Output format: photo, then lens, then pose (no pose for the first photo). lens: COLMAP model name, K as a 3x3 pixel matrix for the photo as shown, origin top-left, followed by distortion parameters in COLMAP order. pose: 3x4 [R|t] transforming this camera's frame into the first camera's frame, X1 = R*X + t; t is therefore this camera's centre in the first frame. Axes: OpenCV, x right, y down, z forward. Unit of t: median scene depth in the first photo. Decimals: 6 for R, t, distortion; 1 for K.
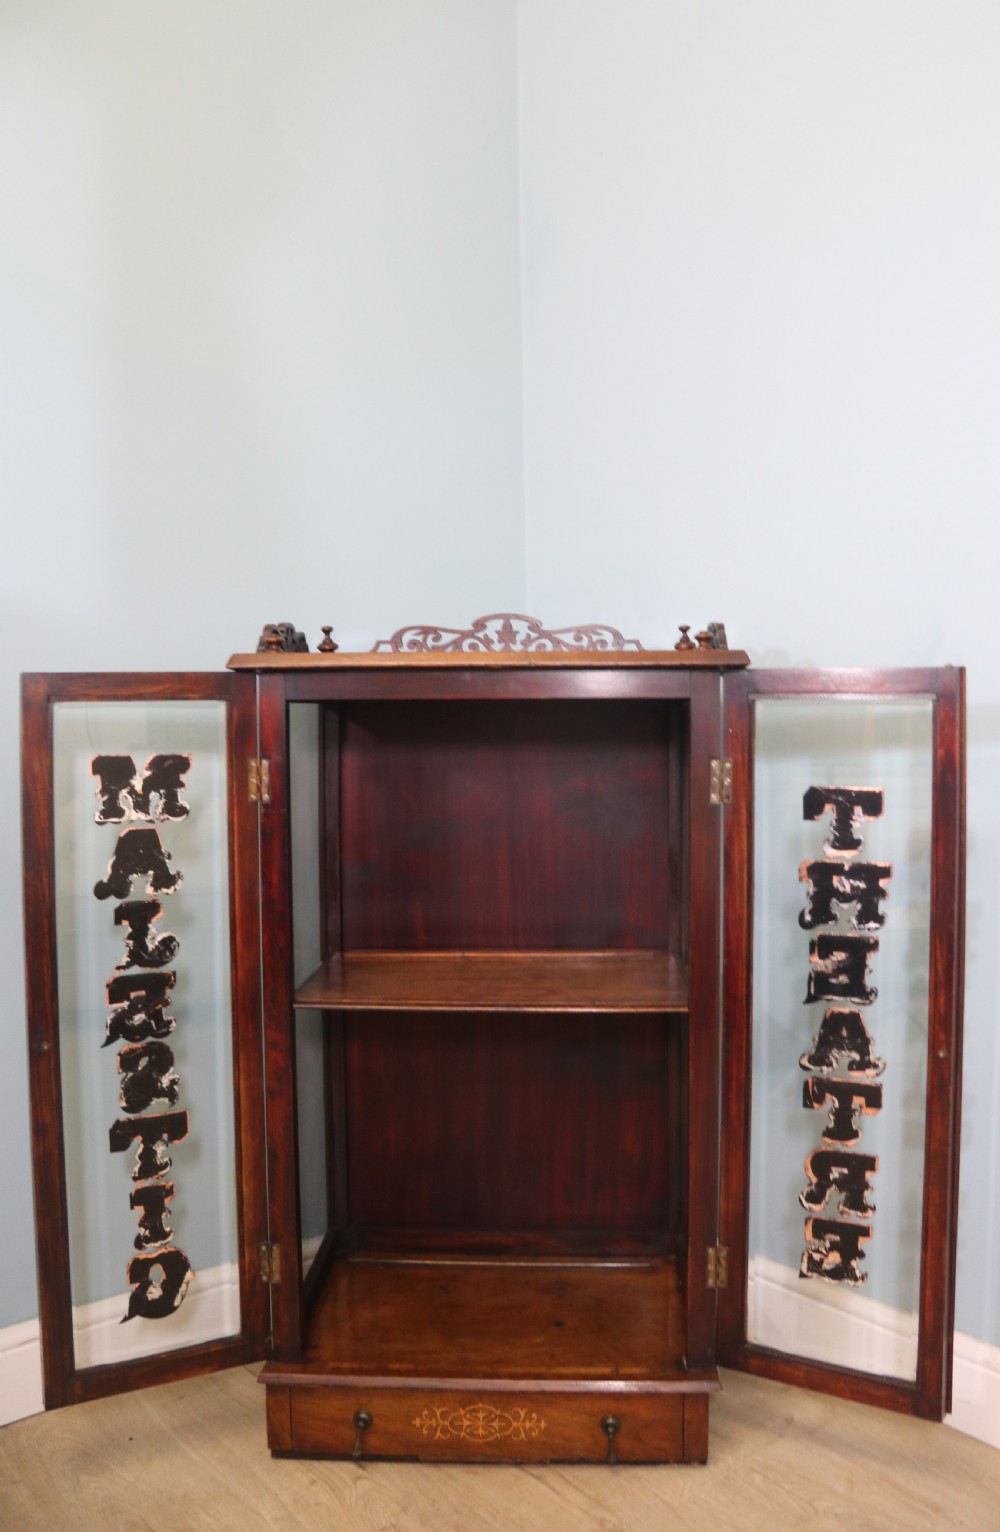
lens RADIAL K [[1258.4, 0, 542.0], [0, 1258.4, 710.1], [0, 0, 1]] dist [-0.176763, 0.110958]
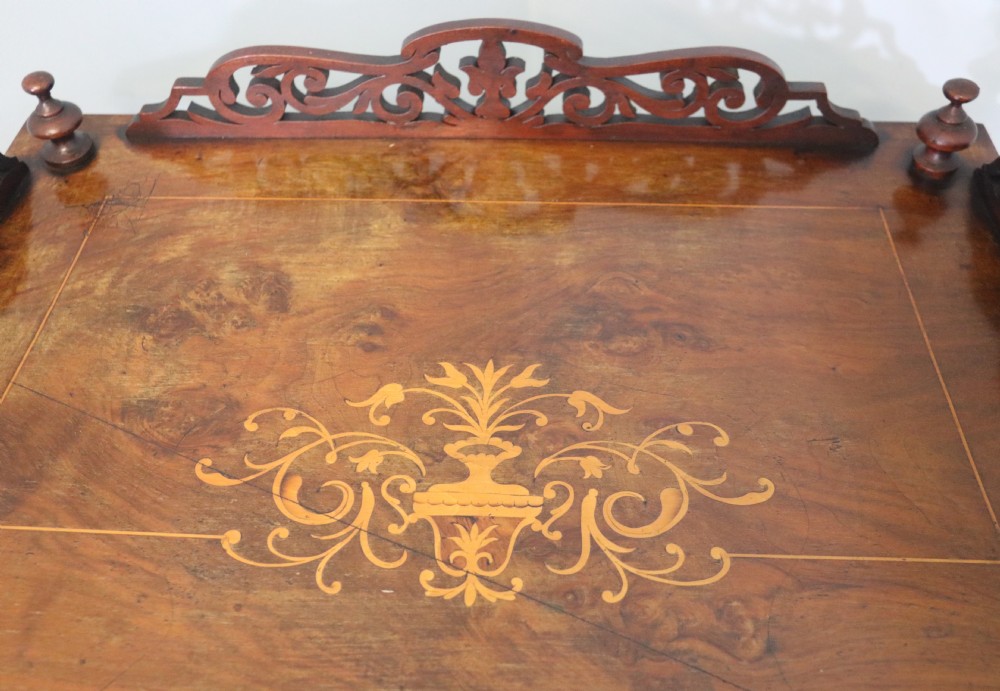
lens RADIAL K [[977.0, 0, 489.1], [0, 977.0, 349.3], [0, 0, 1]] dist [-0.074276, 0.000000]
pose [[0.999568, -0.004190, -0.029085, -0.025248], [0.023815, 0.695330, 0.718296, -0.271704], [0.017214, -0.718679, 0.695129, 0.902325]]
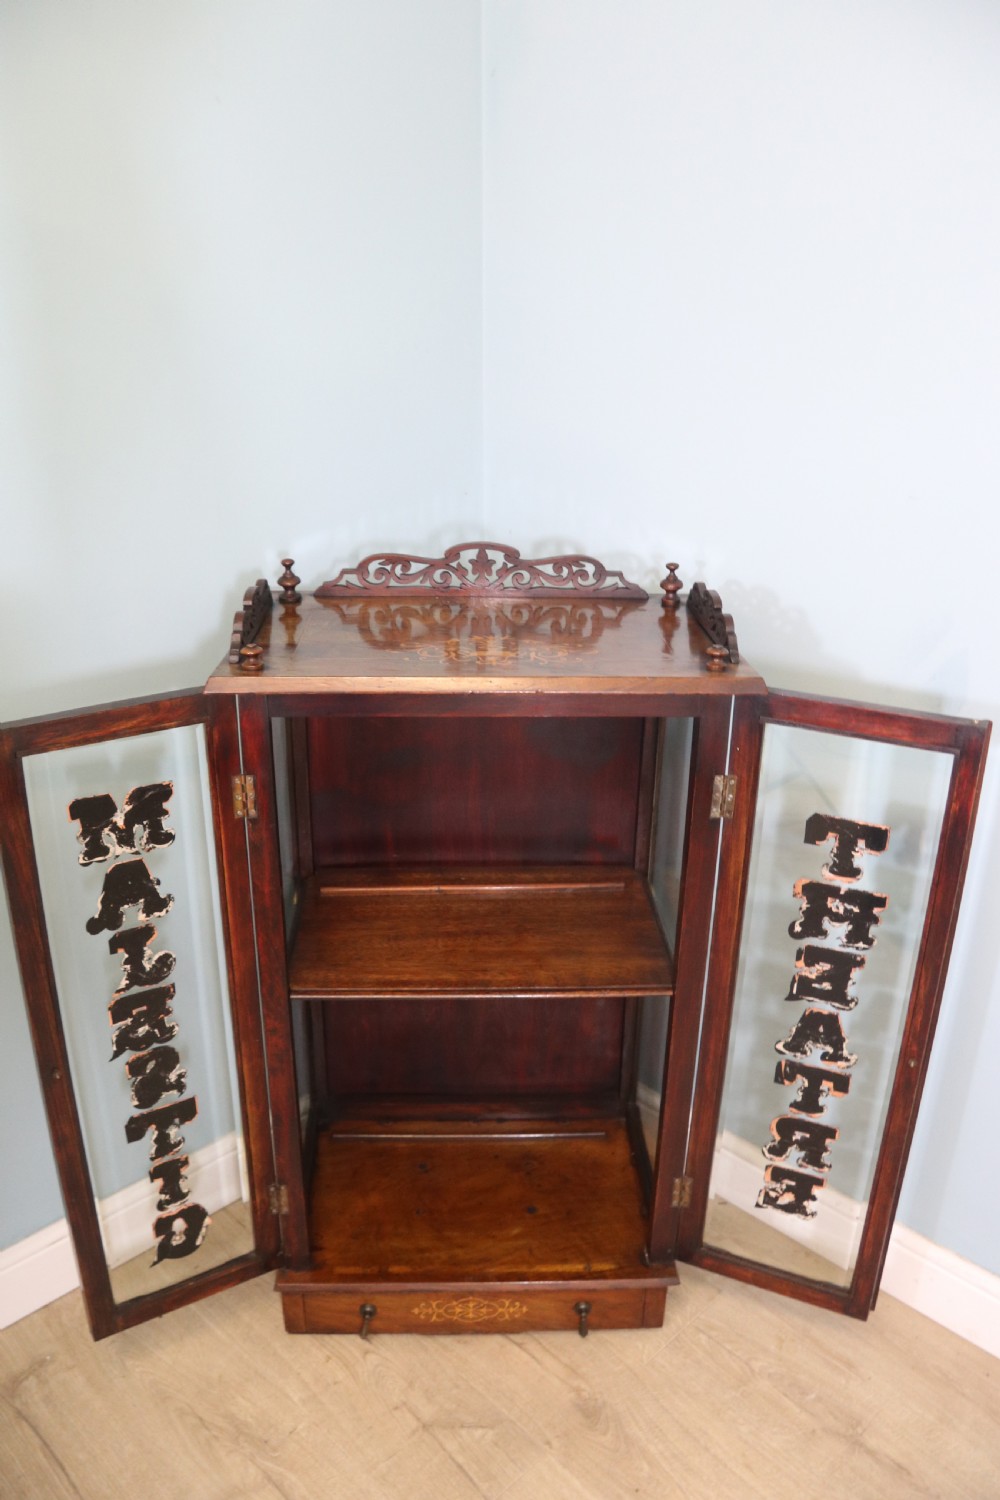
lens RADIAL K [[1186.8, 0, 497.5], [0, 1186.8, 750.0], [0, 0, 1]] dist [-0.174290, 0.092314]
pose [[0.997175, -0.009338, 0.074535, -0.103116], [-0.018560, 0.930851, 0.364928, -0.313595], [-0.072789, -0.365281, 0.928047, 0.169011]]
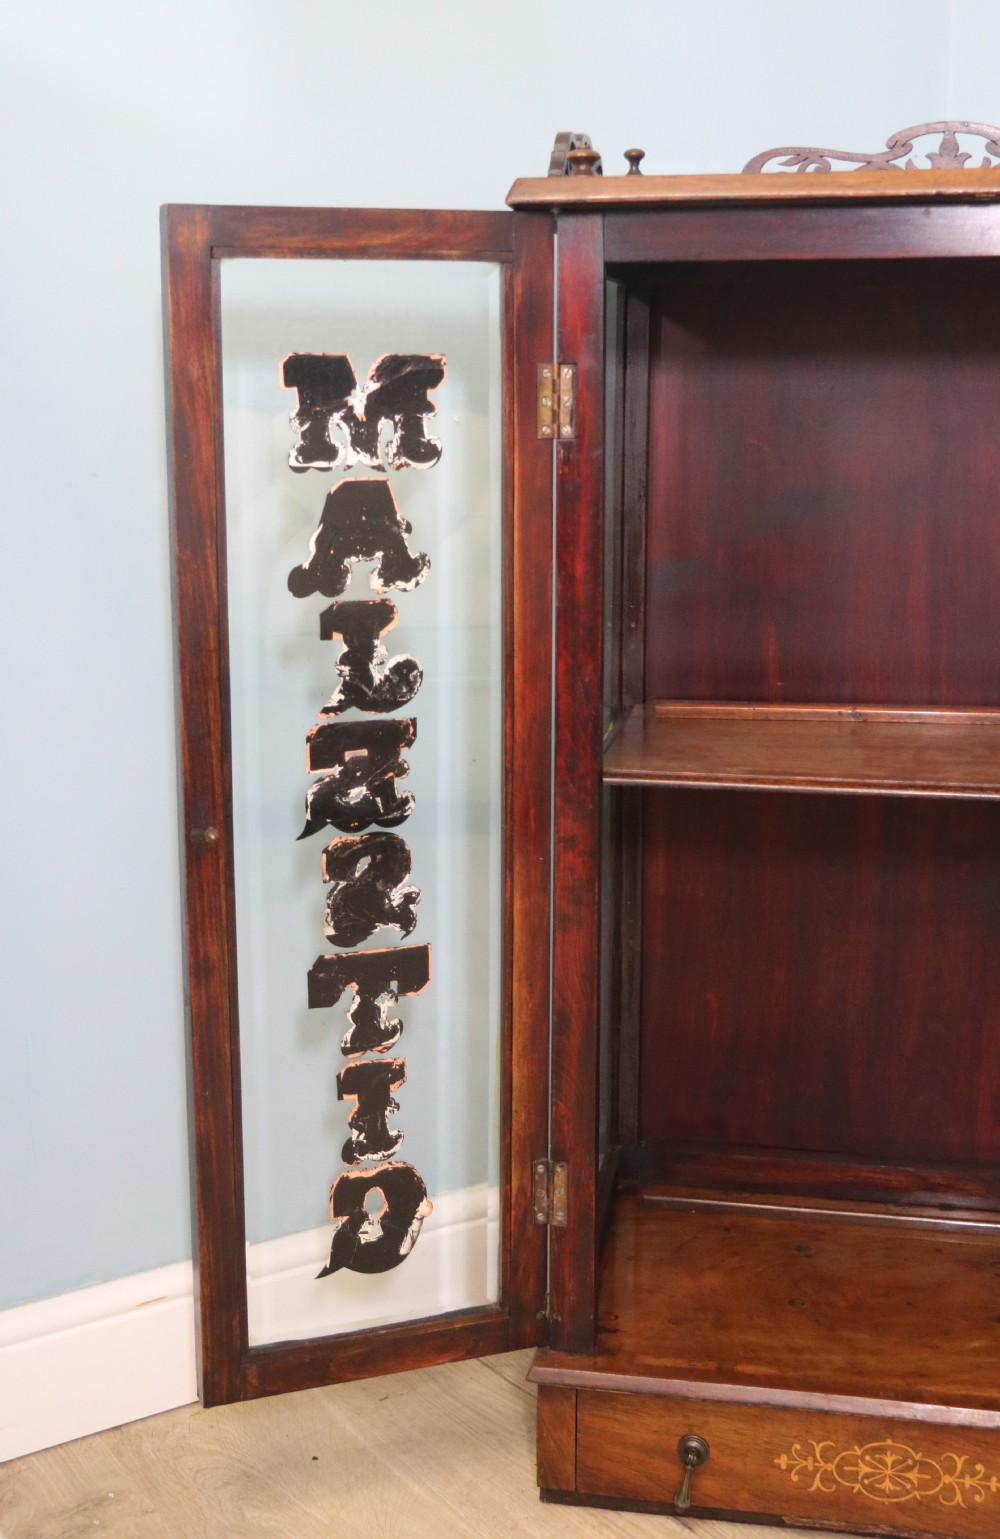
lens RADIAL K [[1942.2, 0, 475.3], [0, 1942.2, 760.2], [0, 0, 1]] dist [0.034202, 0.000000]
pose [[0.988529, 0.033351, -0.147302, -0.125263], [-0.004430, 0.981297, 0.192447, 0.046674], [0.150966, -0.189587, 0.970189, 0.066249]]
